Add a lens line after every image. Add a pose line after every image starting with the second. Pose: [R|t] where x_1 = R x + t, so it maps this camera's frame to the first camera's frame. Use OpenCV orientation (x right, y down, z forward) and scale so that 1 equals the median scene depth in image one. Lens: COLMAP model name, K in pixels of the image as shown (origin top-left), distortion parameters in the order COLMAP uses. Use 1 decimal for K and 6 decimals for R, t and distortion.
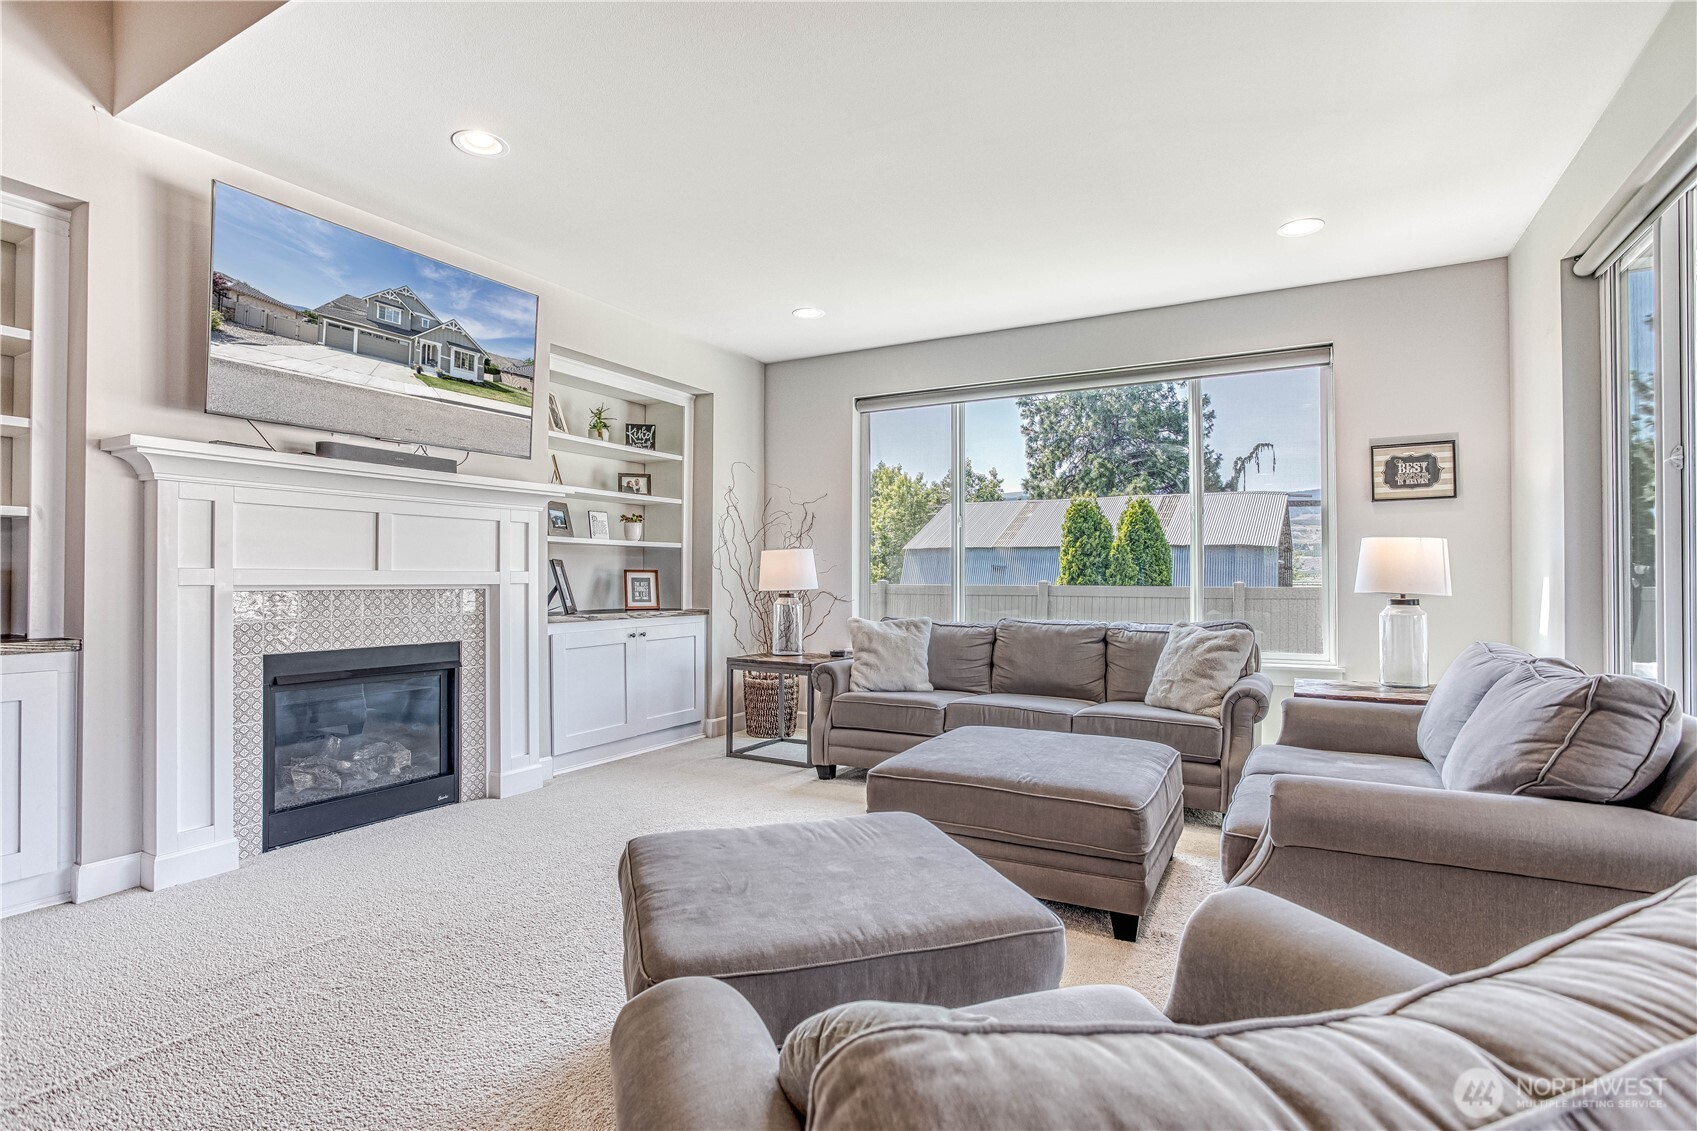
lens RADIAL K [[826.9, 0, 851.7], [0, 826.9, 570.0], [0, 0, 1]] dist [0.002703, 0.001362]
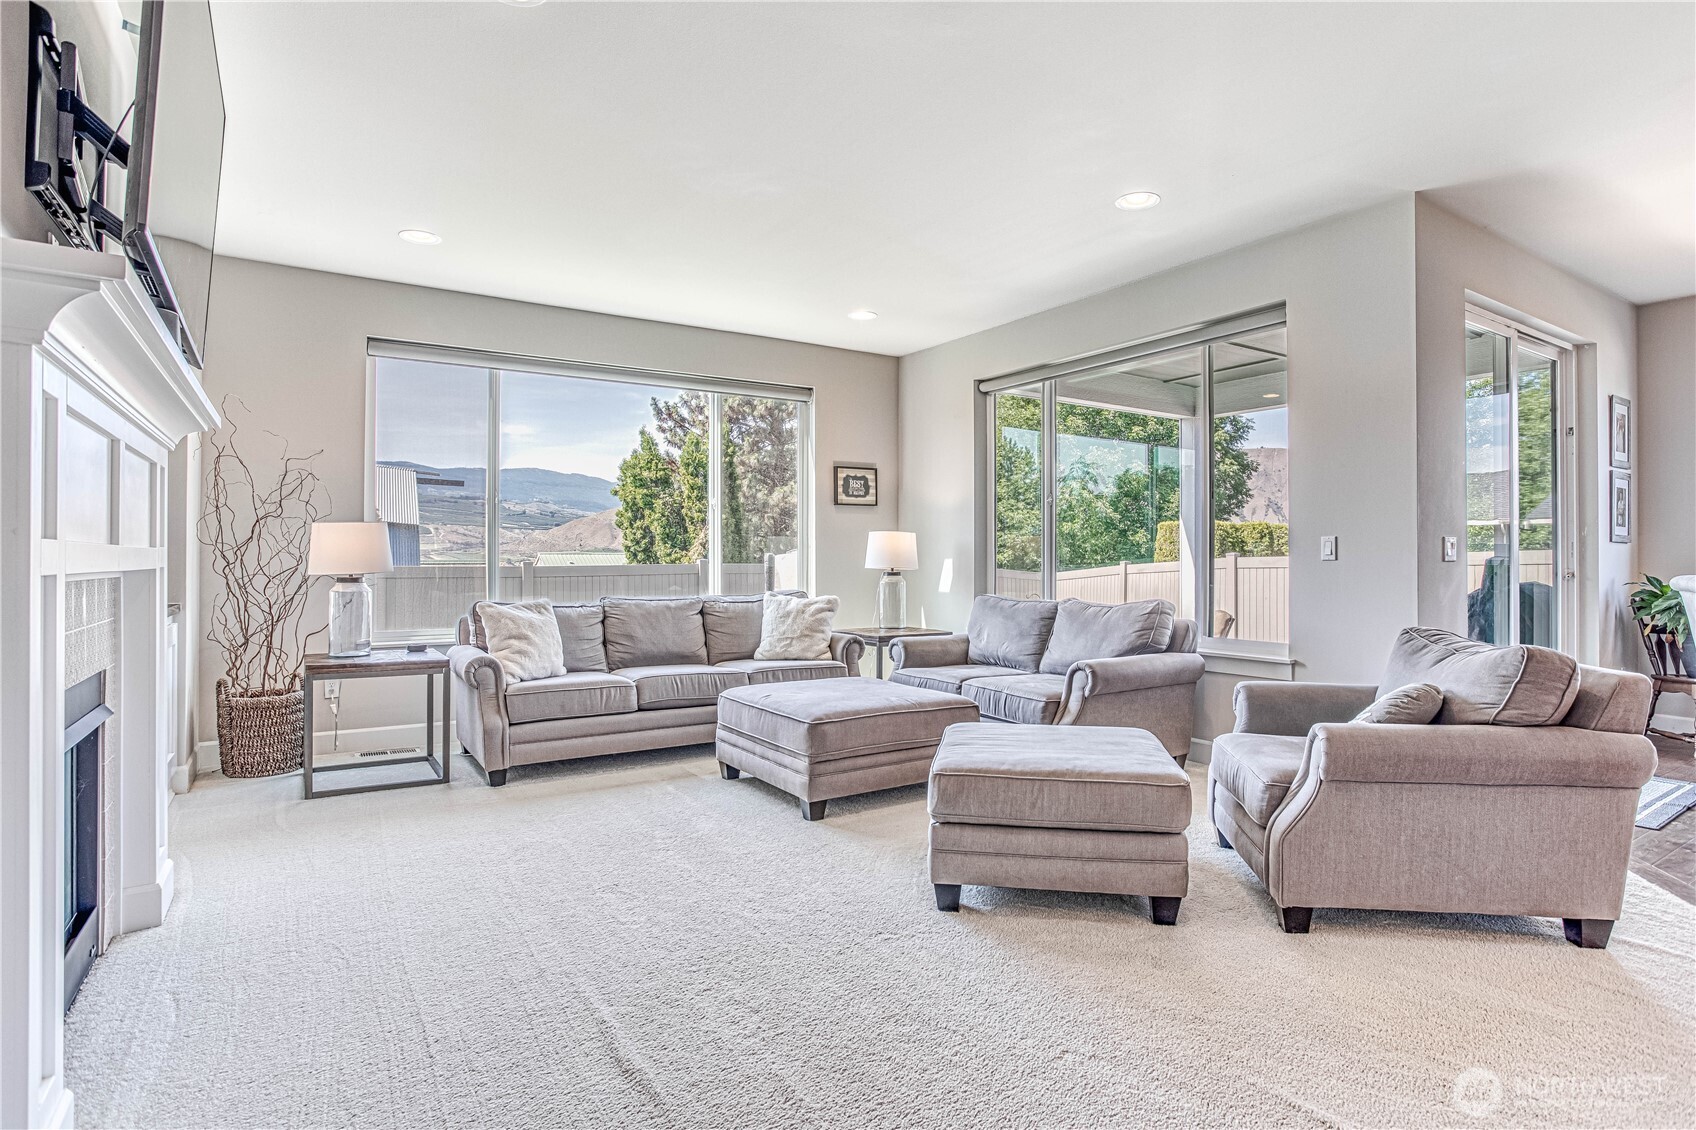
lens RADIAL K [[926.6, 0, 846.7], [0, 926.6, 553.6], [0, 0, 1]] dist [-0.002652, 0.000266]
pose [[0.482068, 0.003478, 0.876127, -0.699131], [-0.010771, 0.999940, 0.001957, -0.001243], [-0.876067, -0.010380, 0.482077, 0.189740]]
